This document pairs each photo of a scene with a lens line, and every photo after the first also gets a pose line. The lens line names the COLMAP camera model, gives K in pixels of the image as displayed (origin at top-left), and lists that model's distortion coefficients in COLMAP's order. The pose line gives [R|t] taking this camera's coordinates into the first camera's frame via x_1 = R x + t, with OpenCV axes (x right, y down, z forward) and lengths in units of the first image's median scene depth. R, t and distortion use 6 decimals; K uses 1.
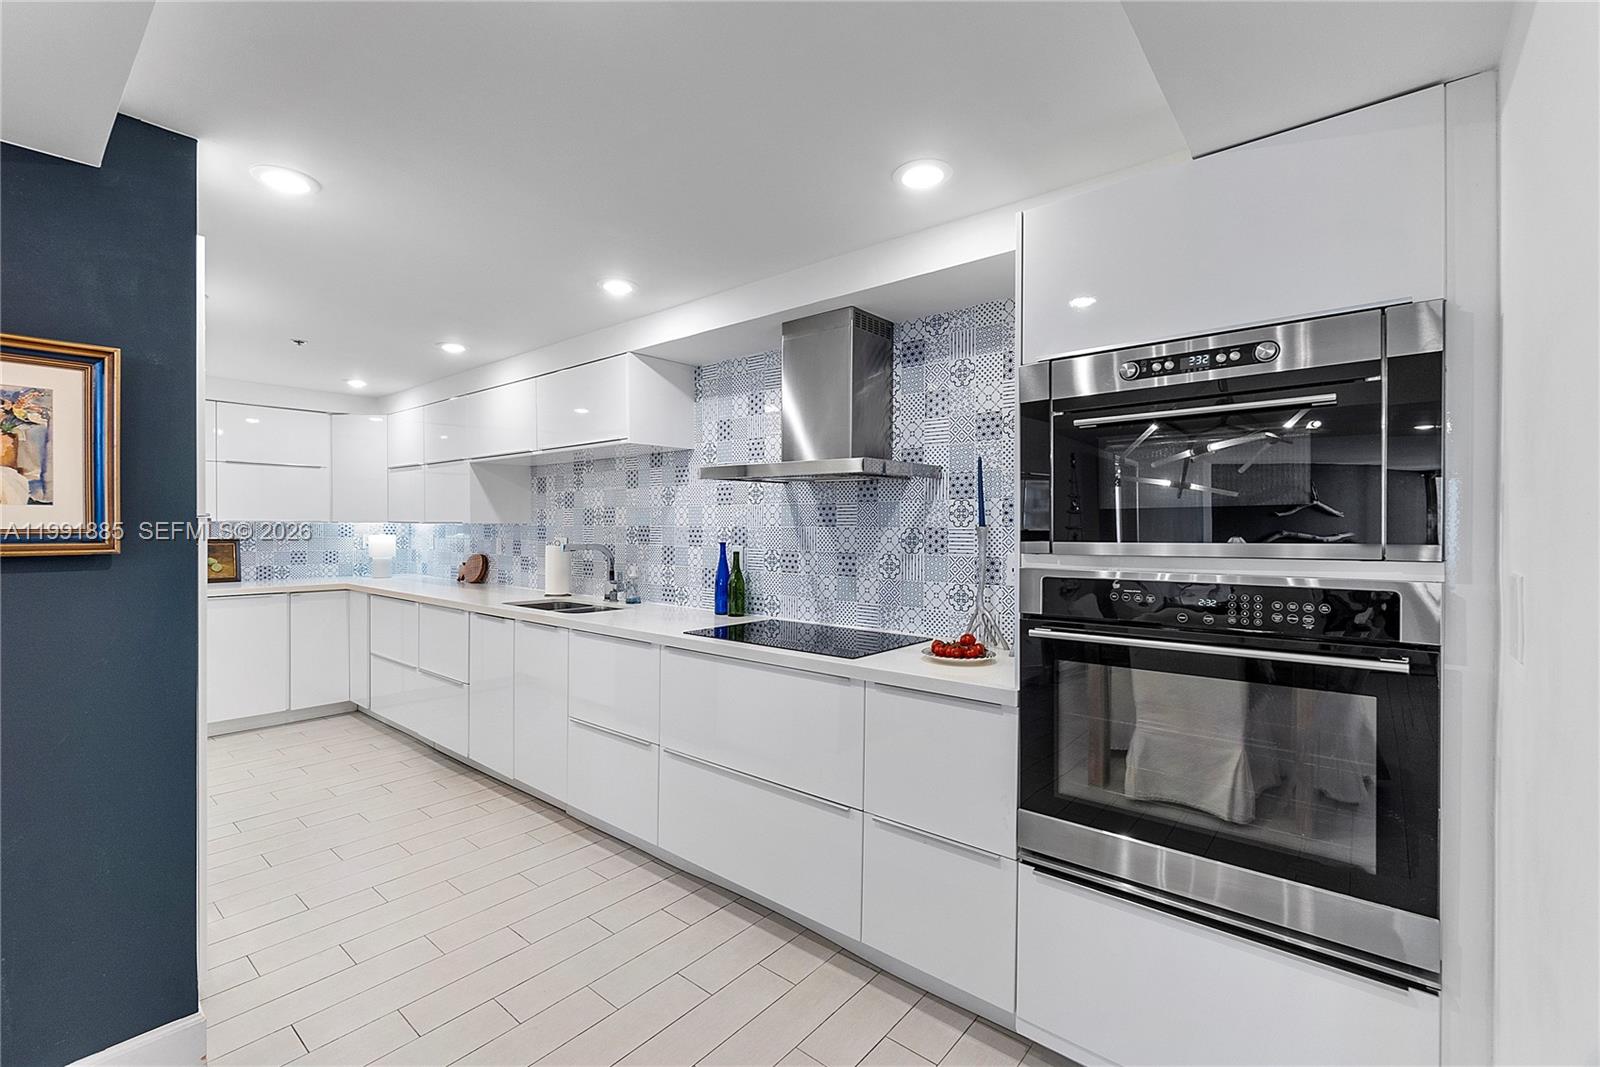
lens RADIAL K [[693.0, 0, 793.8], [0, 693.0, 530.1], [0, 0, 1]] dist [-0.002408, -0.000320]
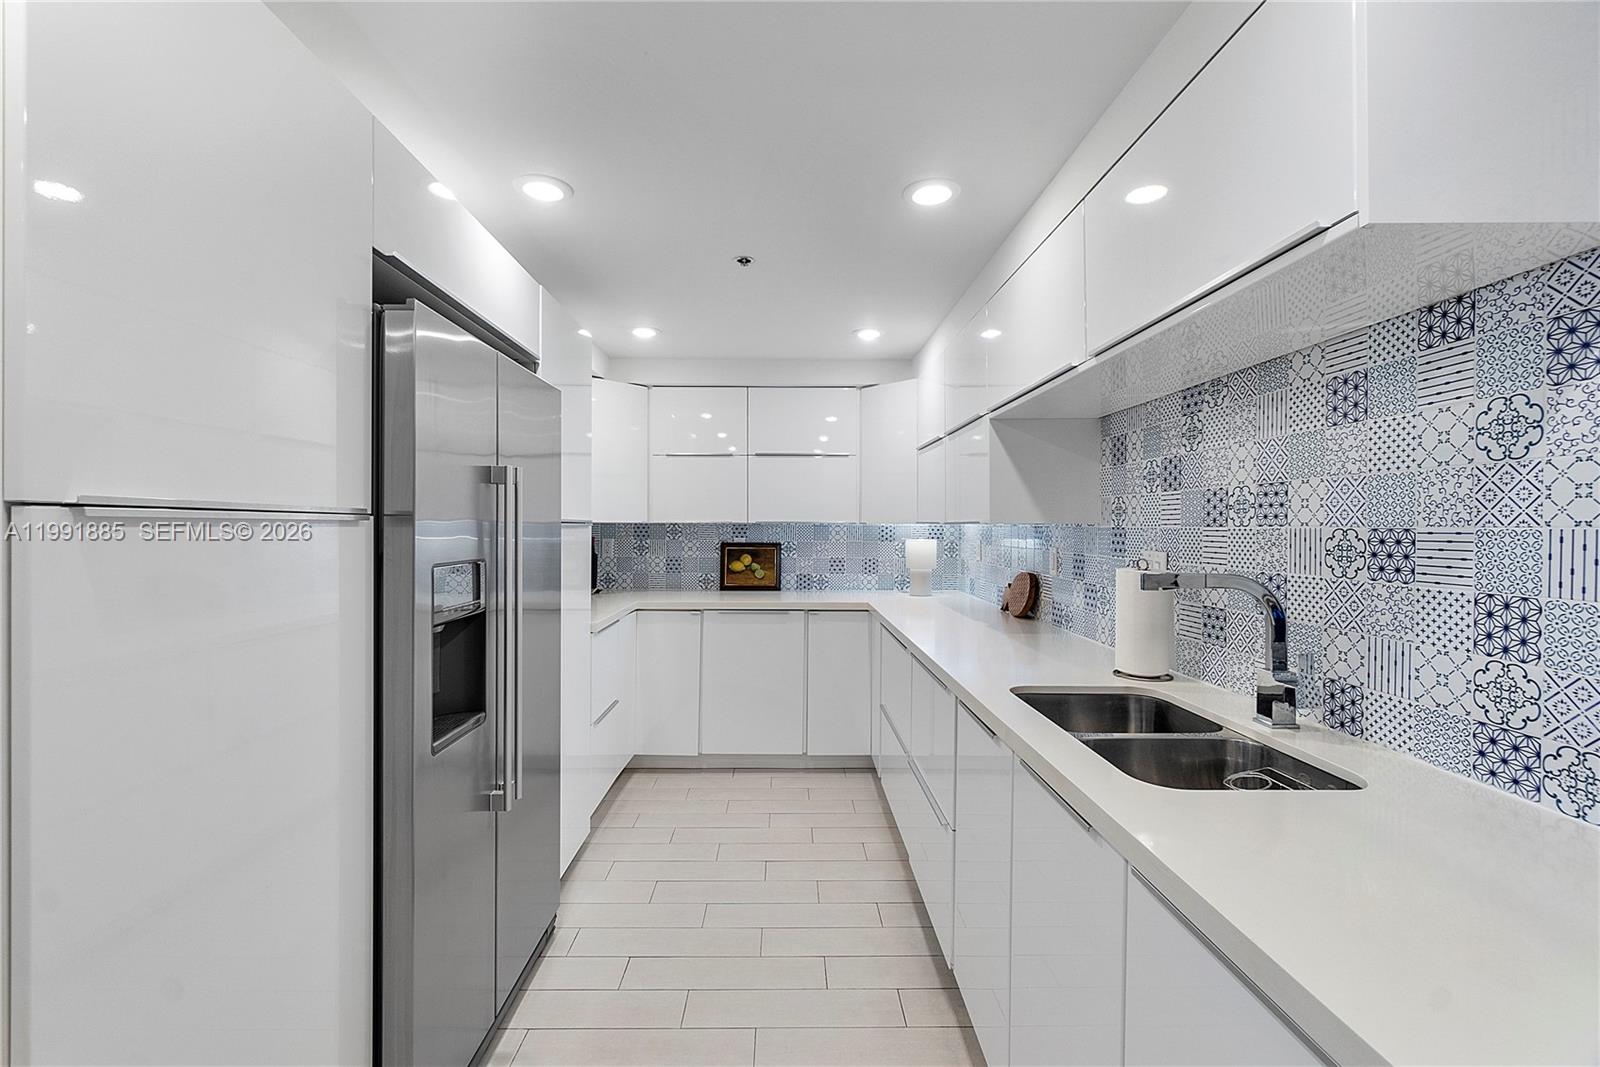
lens RADIAL K [[693.0, 0, 793.8], [0, 693.0, 530.1], [0, 0, 1]] dist [-0.002408, -0.000320]
pose [[0.656009, 0.002706, -0.754748, -0.137944], [-0.005250, 0.999986, -0.000979, -0.002770], [0.754735, 0.004605, 0.656014, 0.501036]]
